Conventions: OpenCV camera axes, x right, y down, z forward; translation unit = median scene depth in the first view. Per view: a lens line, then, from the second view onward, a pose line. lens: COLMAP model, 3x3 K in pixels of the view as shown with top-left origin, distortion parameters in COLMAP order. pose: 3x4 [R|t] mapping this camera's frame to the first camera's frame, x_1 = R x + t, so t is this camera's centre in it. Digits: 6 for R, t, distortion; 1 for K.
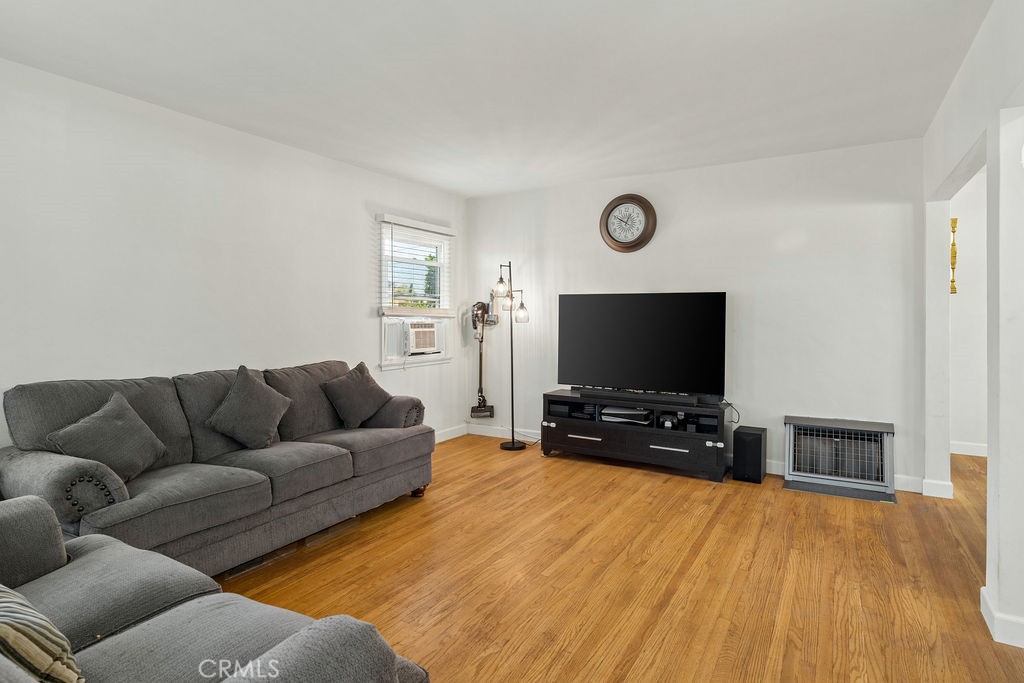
lens RADIAL K [[542.7, 0, 510.4], [0, 542.7, 327.5], [0, 0, 1]] dist [-0.002532, -0.000548]
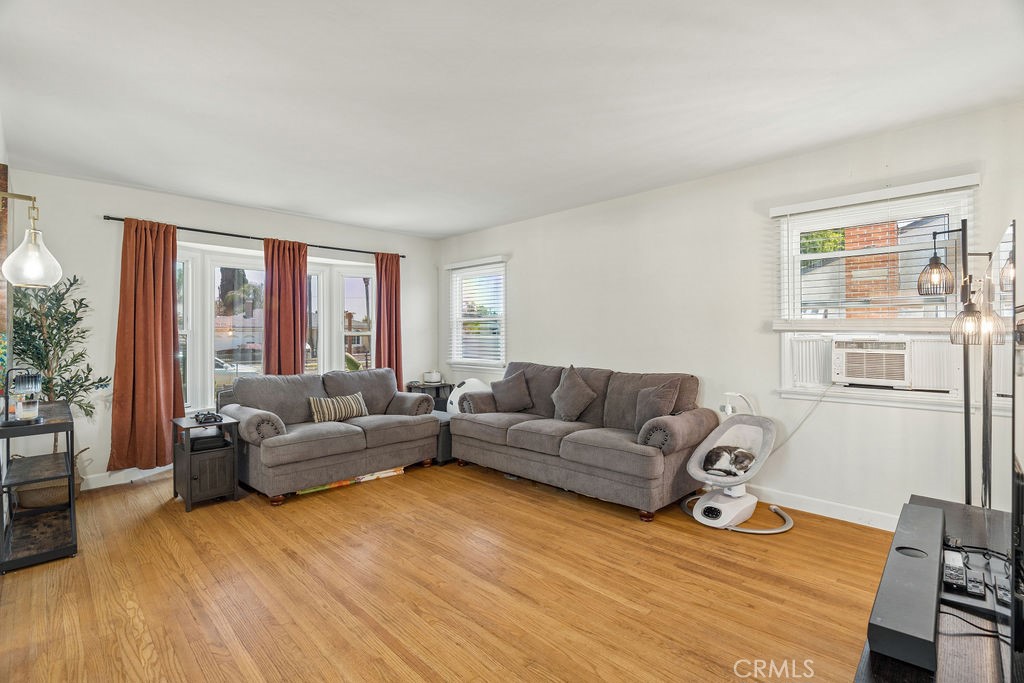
lens RADIAL K [[468.5, 0, 509.5], [0, 468.5, 330.3], [0, 0, 1]] dist [-0.005154, -0.000068]
pose [[-0.239346, -0.001462, -0.970933, 0.913347], [-0.013648, 0.999905, 0.001859, -0.030350], [0.970838, 0.013696, -0.239343, 1.266620]]
